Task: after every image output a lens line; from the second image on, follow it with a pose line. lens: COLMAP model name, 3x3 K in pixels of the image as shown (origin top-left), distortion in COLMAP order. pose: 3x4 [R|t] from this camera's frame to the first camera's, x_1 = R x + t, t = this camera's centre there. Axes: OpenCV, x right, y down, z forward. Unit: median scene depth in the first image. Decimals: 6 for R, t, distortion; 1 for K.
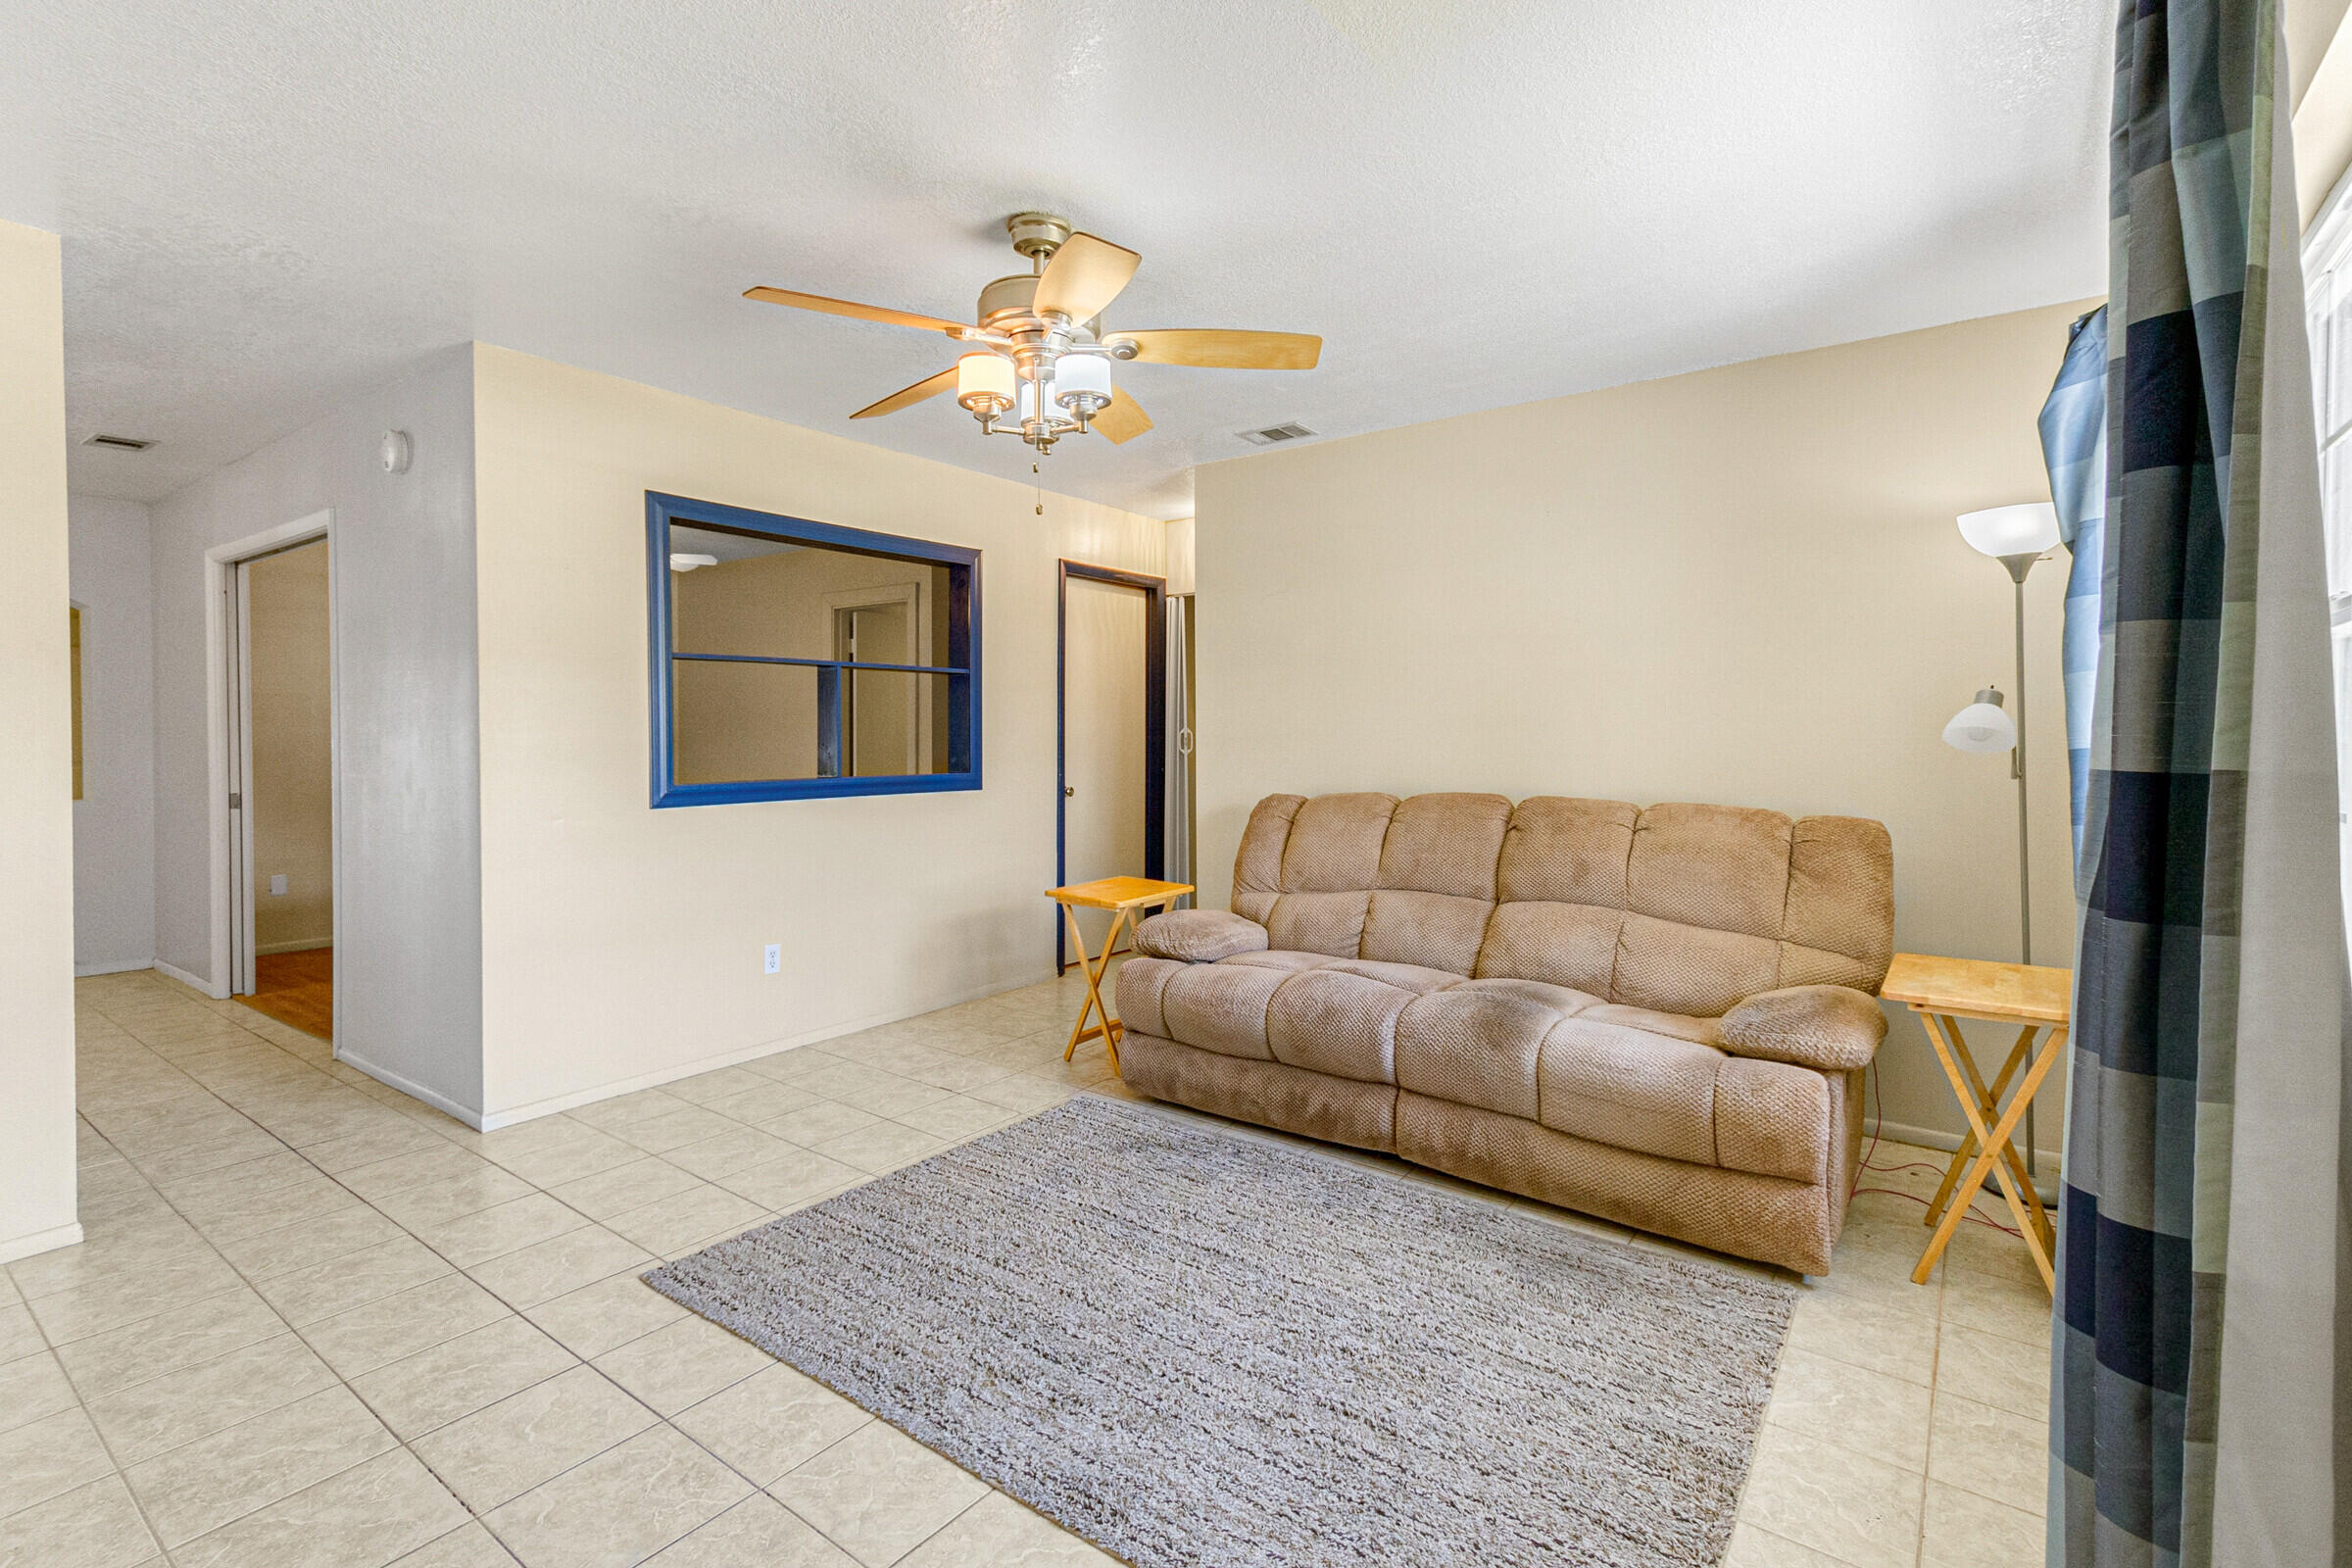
lens RADIAL K [[1073.8, 0, 1155.1], [0, 1073.8, 765.6], [0, 0, 1]] dist [0.021015, 0.000171]
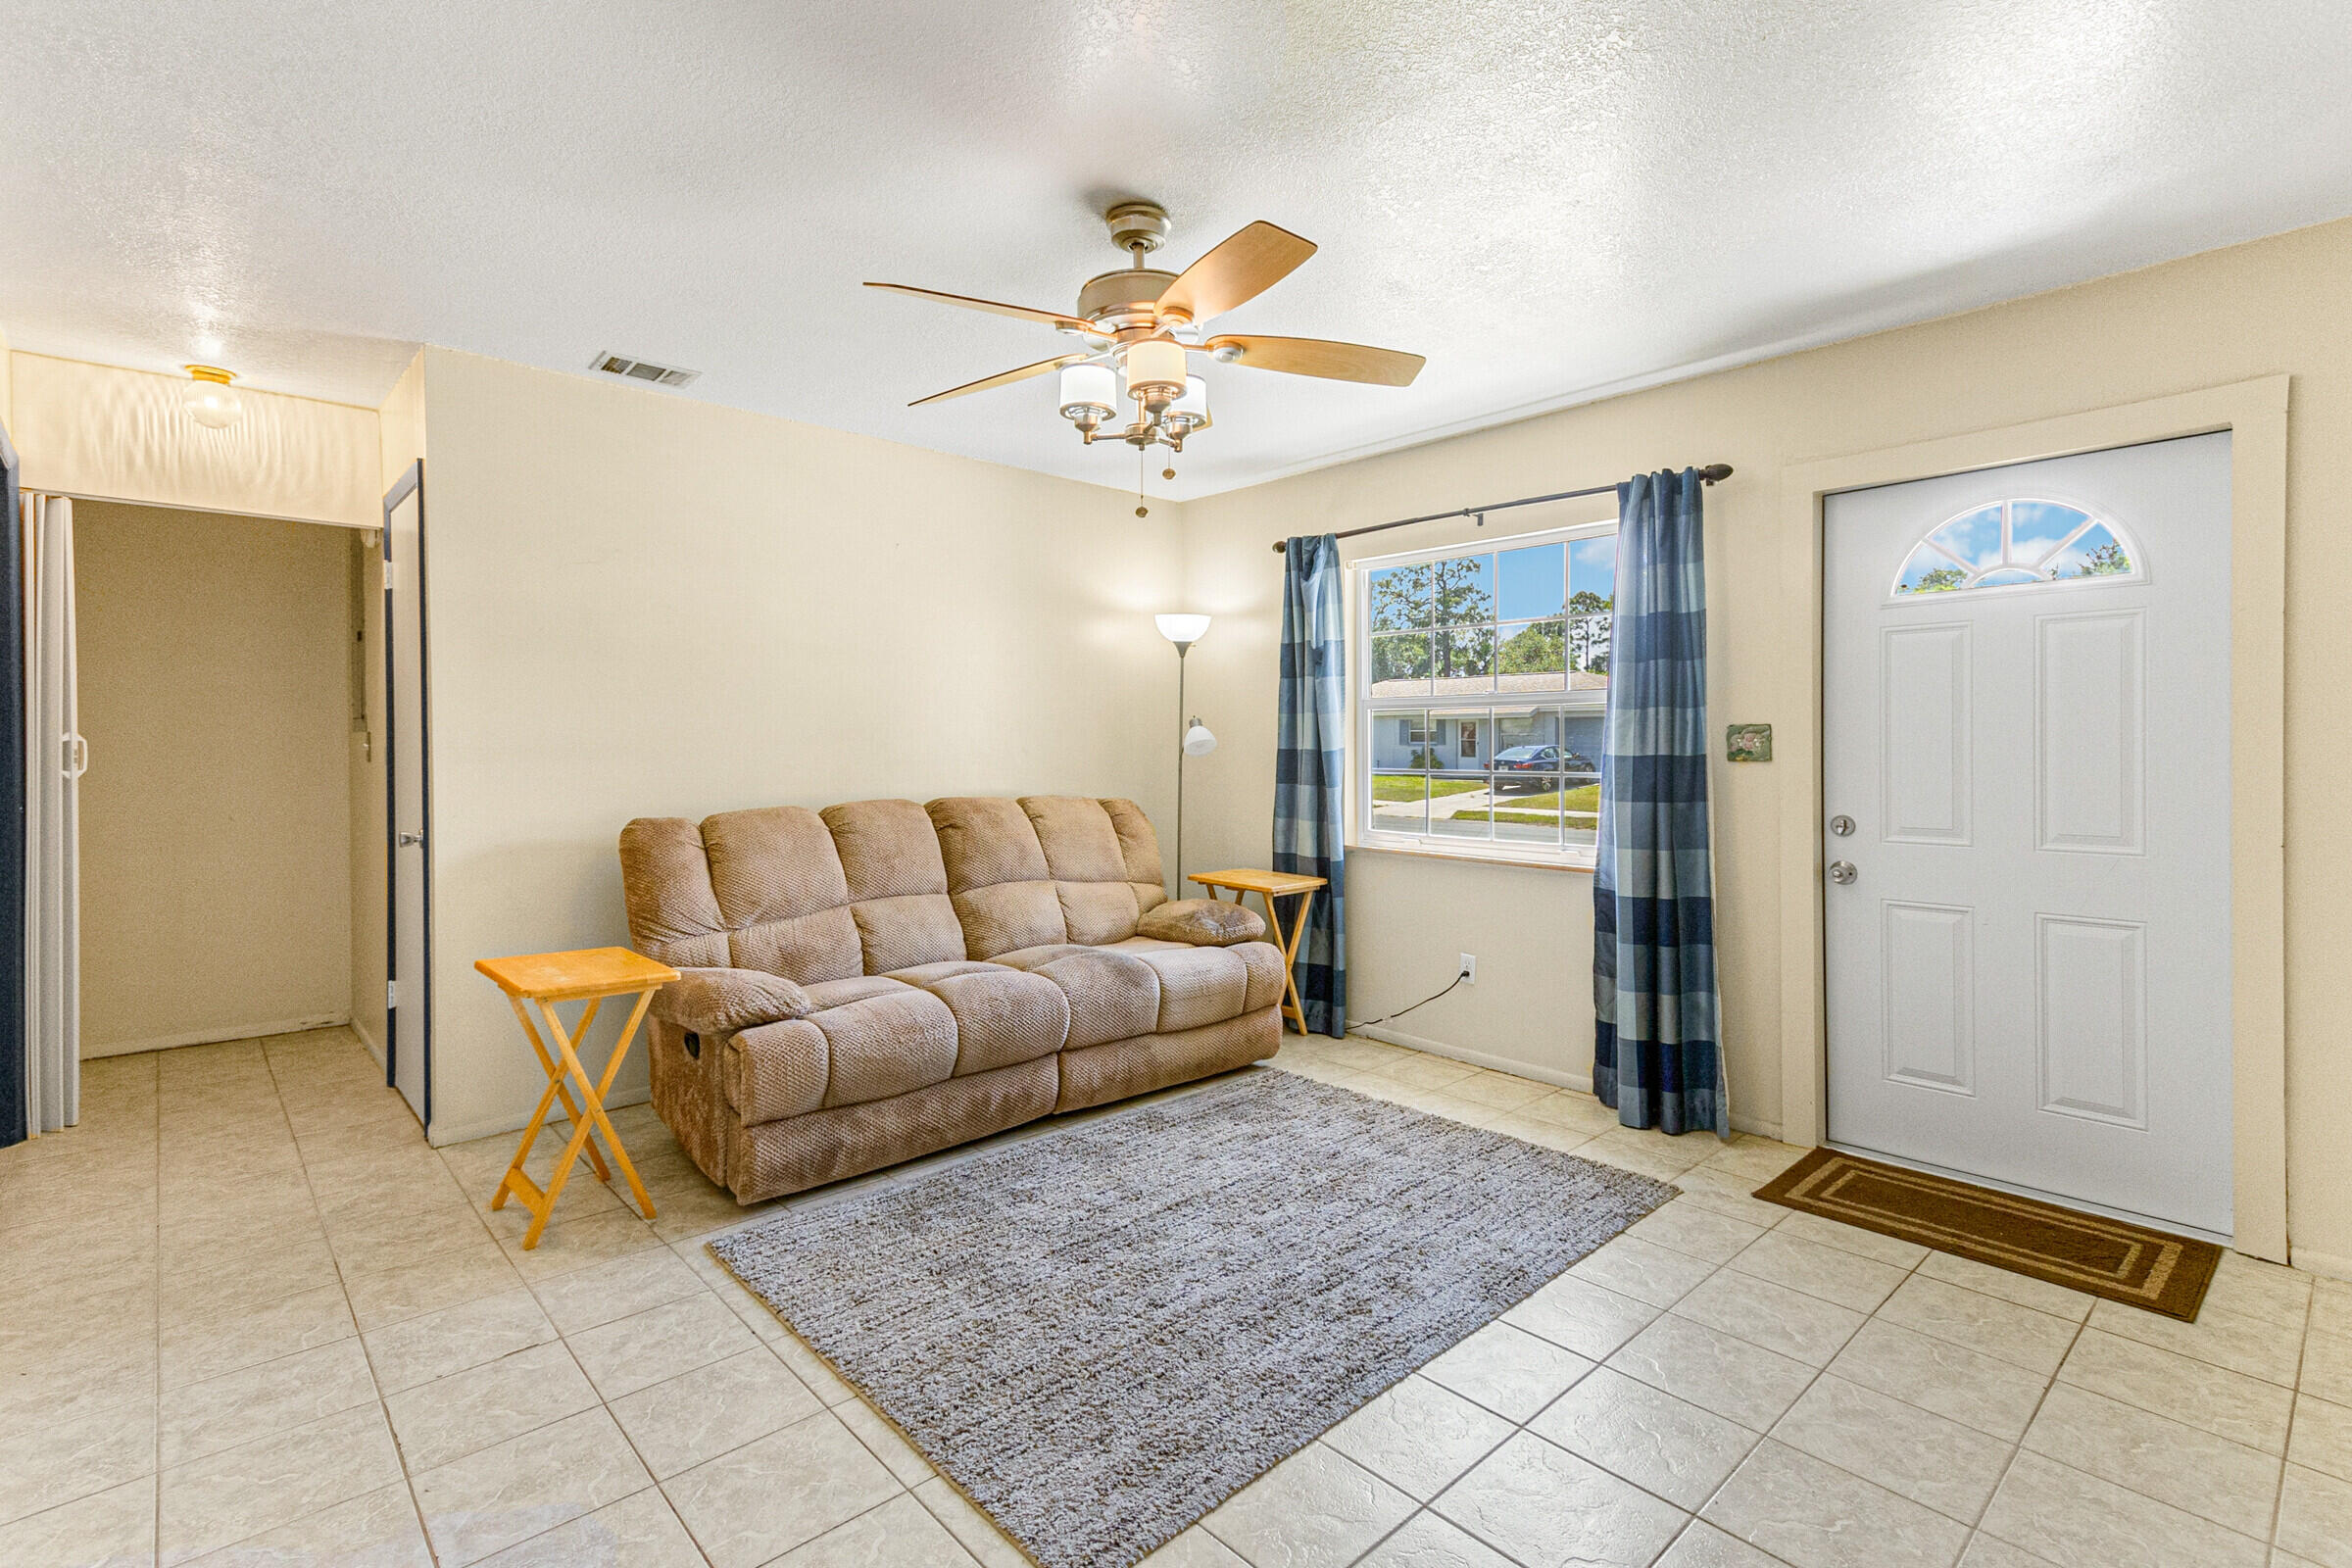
lens RADIAL K [[1108.1, 0, 1156.7], [0, 1108.1, 760.9], [0, 0, 1]] dist [0.031852, -0.000765]
pose [[0.179657, -0.019819, 0.983530, -0.973636], [0.028268, 0.999488, 0.014977, -0.028579], [-0.983323, 0.025112, 0.180125, 0.716007]]
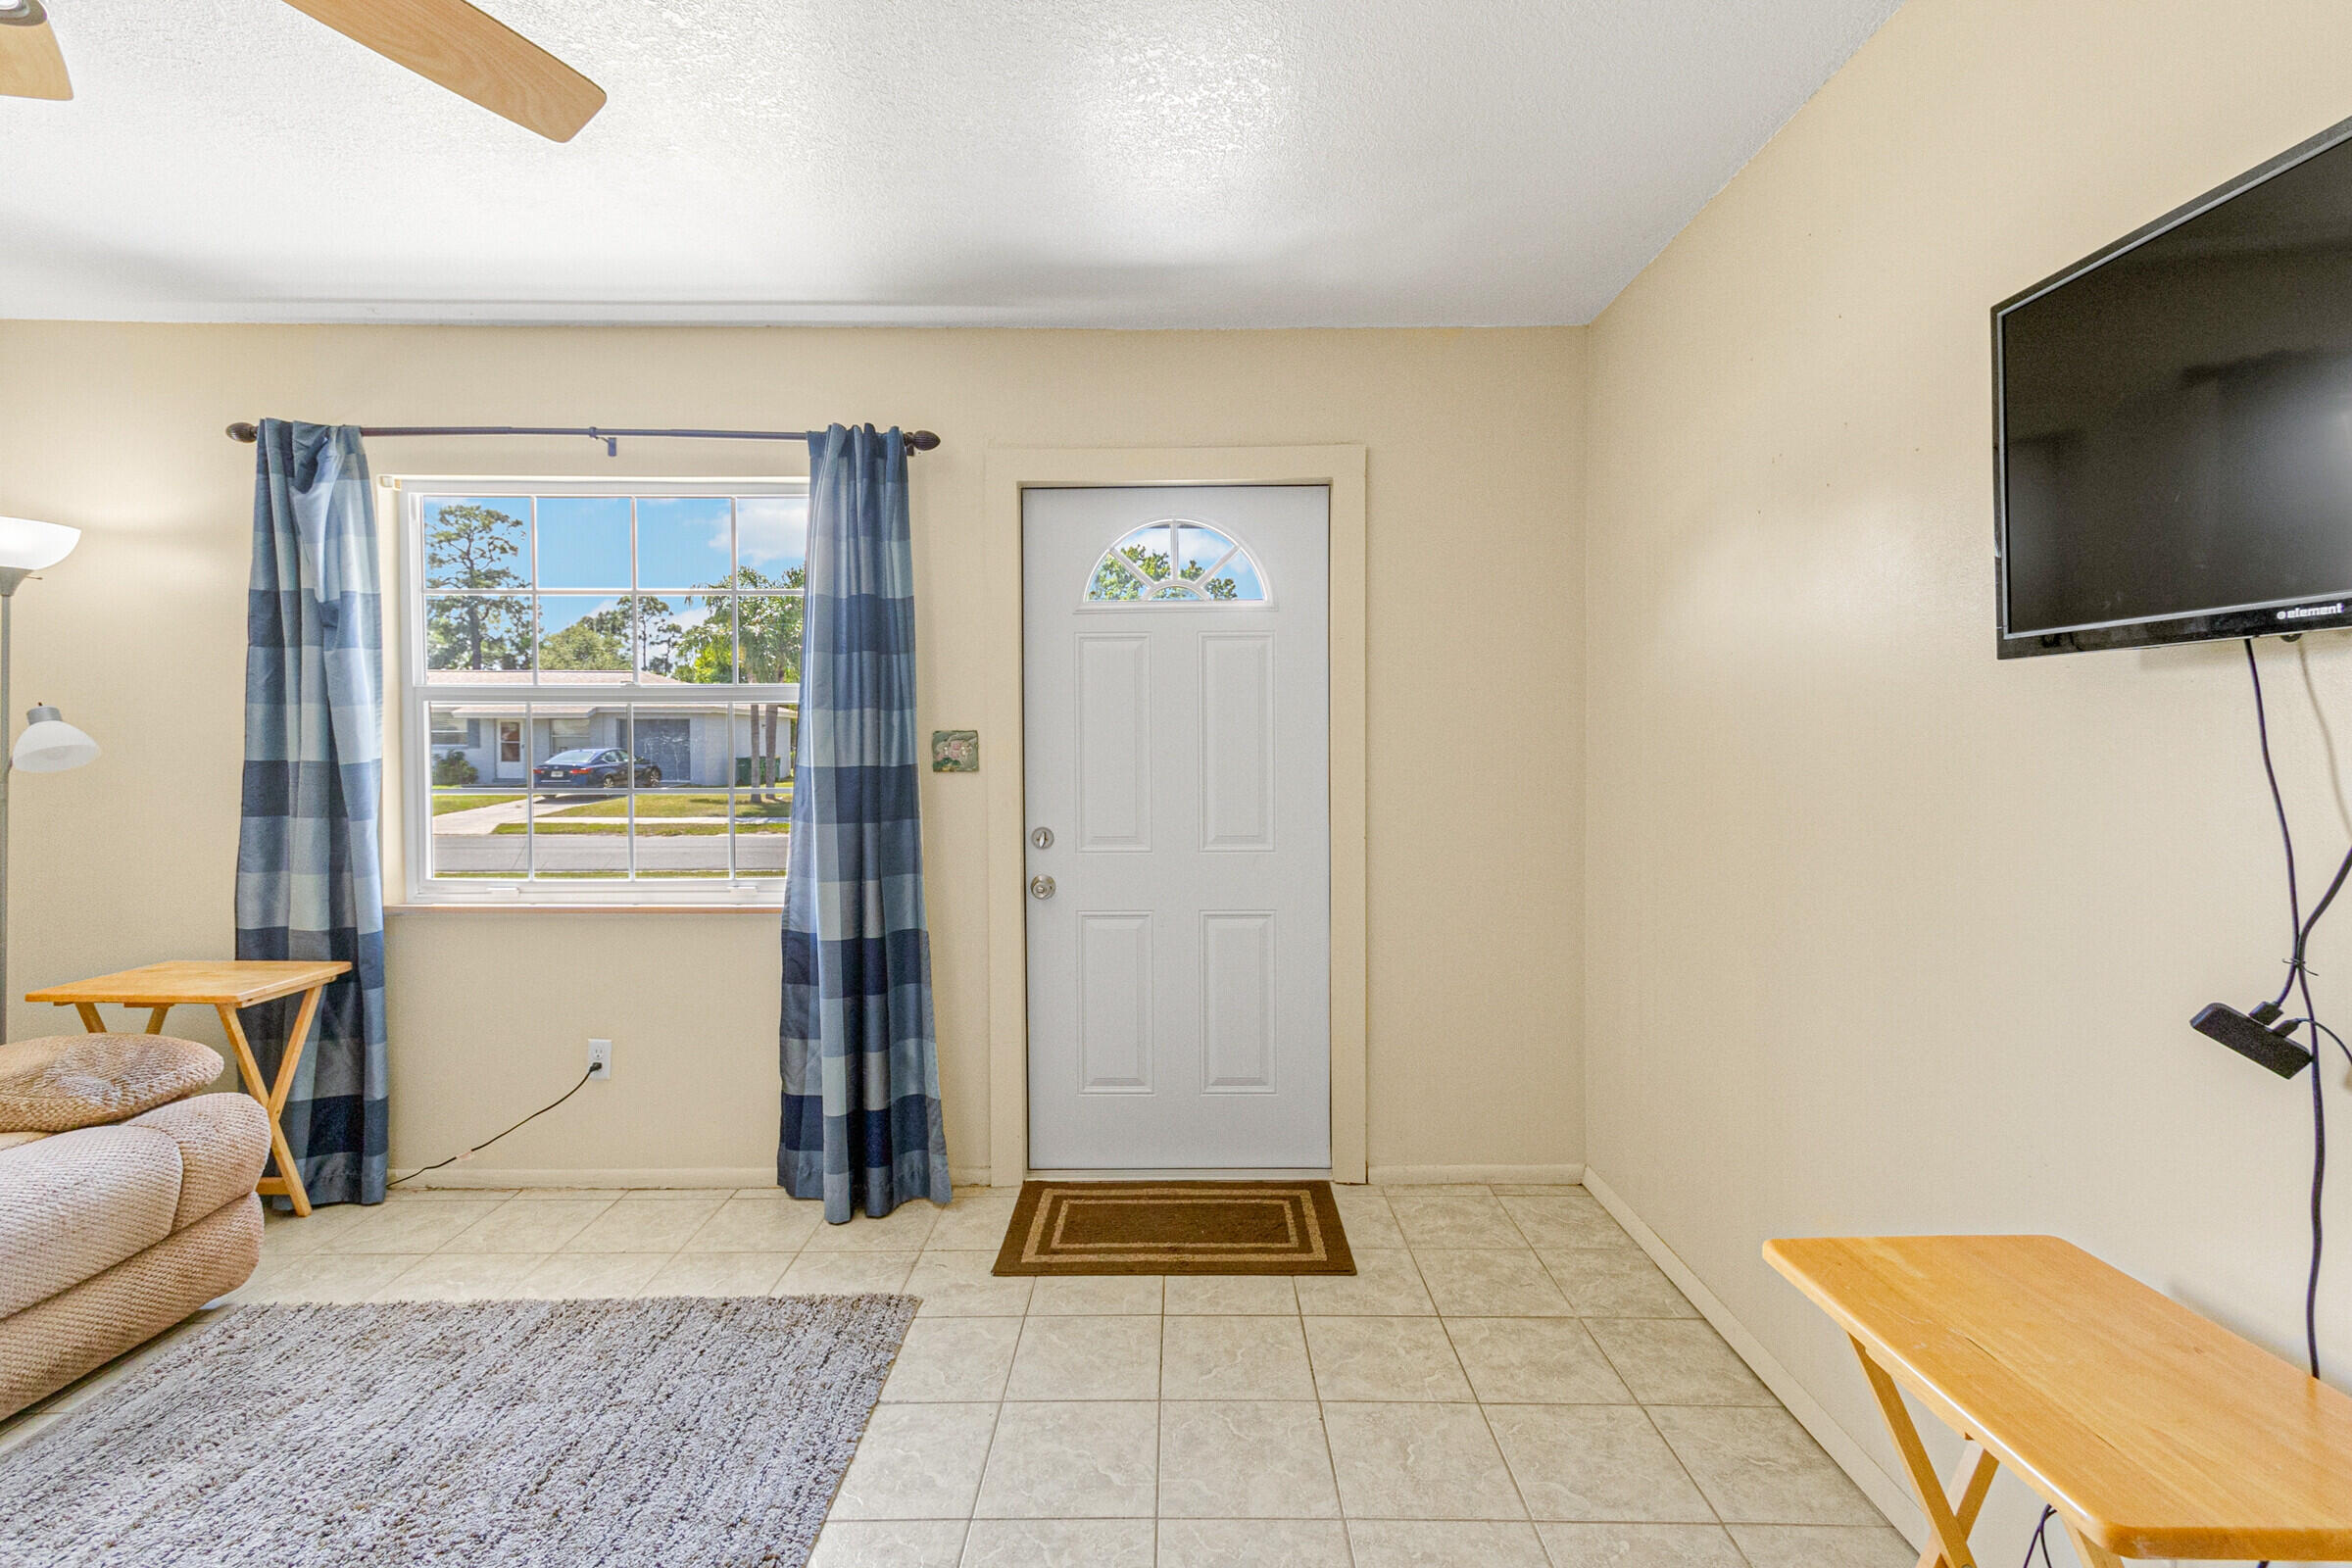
lens RADIAL K [[1073.8, 0, 1184.7], [0, 1073.8, 759.4], [0, 0, 1]] dist [0.021015, 0.000171]
pose [[-0.609519, -0.014294, 0.792642, -0.622845], [0.019697, 0.999256, 0.033166, -0.034189], [-0.792526, 0.035828, -0.608784, 0.762677]]
